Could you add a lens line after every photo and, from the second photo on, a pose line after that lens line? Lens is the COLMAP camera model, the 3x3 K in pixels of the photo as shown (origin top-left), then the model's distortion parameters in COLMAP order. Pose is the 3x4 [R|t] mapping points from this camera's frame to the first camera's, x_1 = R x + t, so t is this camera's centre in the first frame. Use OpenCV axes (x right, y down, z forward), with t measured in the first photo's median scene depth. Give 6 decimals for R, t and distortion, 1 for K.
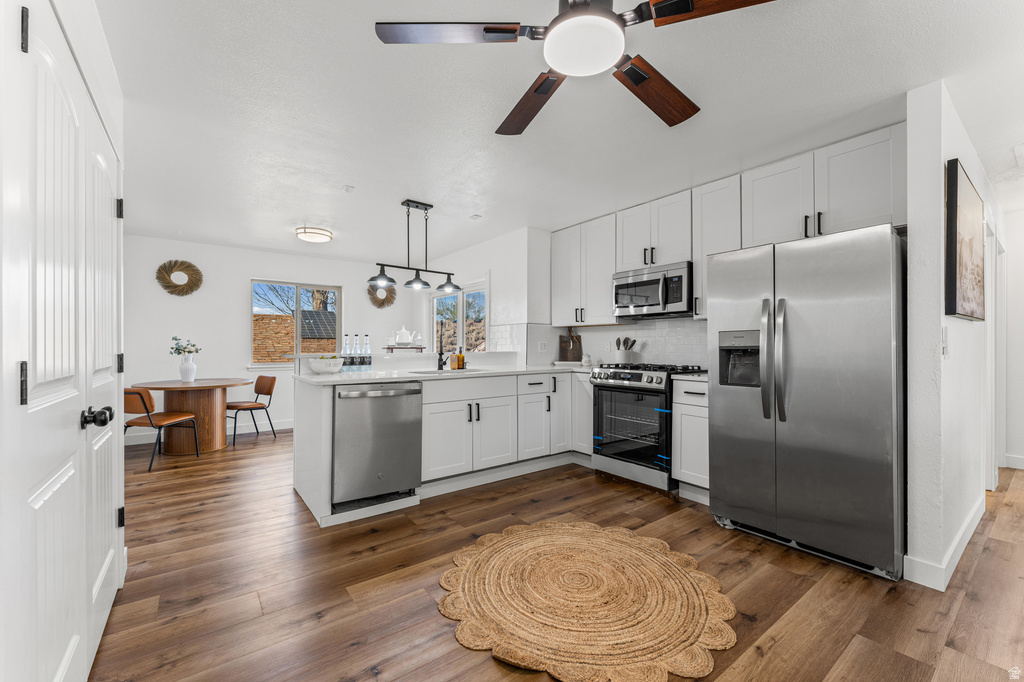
lens RADIAL K [[414.9, 0, 514.2], [0, 414.9, 343.9], [0, 0, 1]] dist [0.000529, -0.000275]
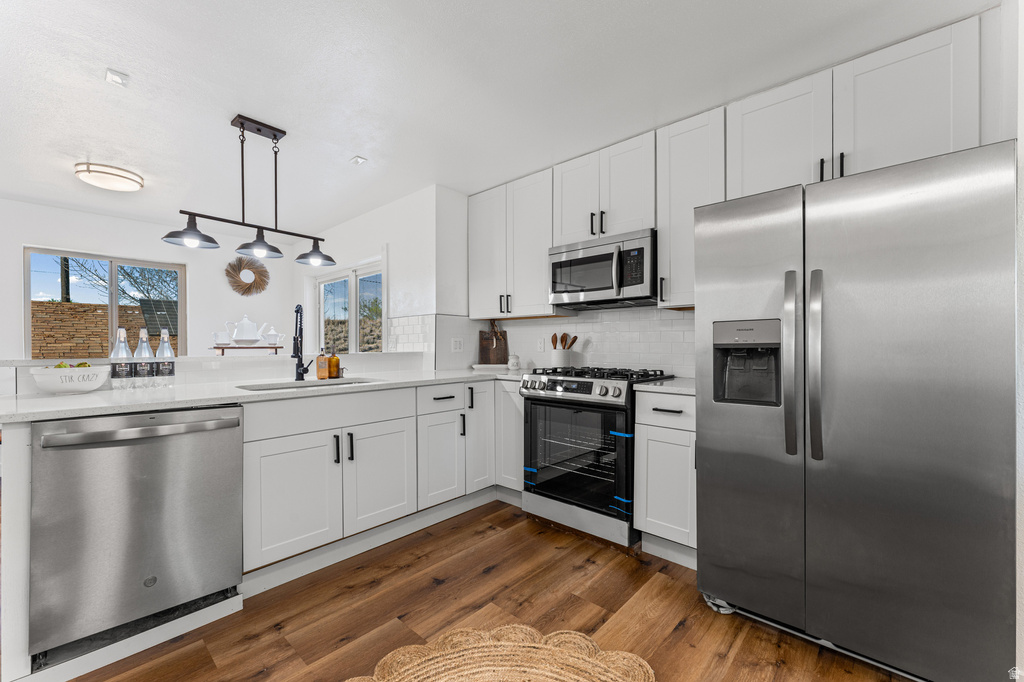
lens RADIAL K [[414.9, 0, 505.9], [0, 414.9, 349.5], [0, 0, 1]] dist [0.000529, -0.000275]
pose [[0.986835, -0.004274, 0.161673, 0.044051], [0.001618, 0.999862, 0.016558, 0.002441], [-0.161722, -0.016079, 0.986705, 0.307565]]
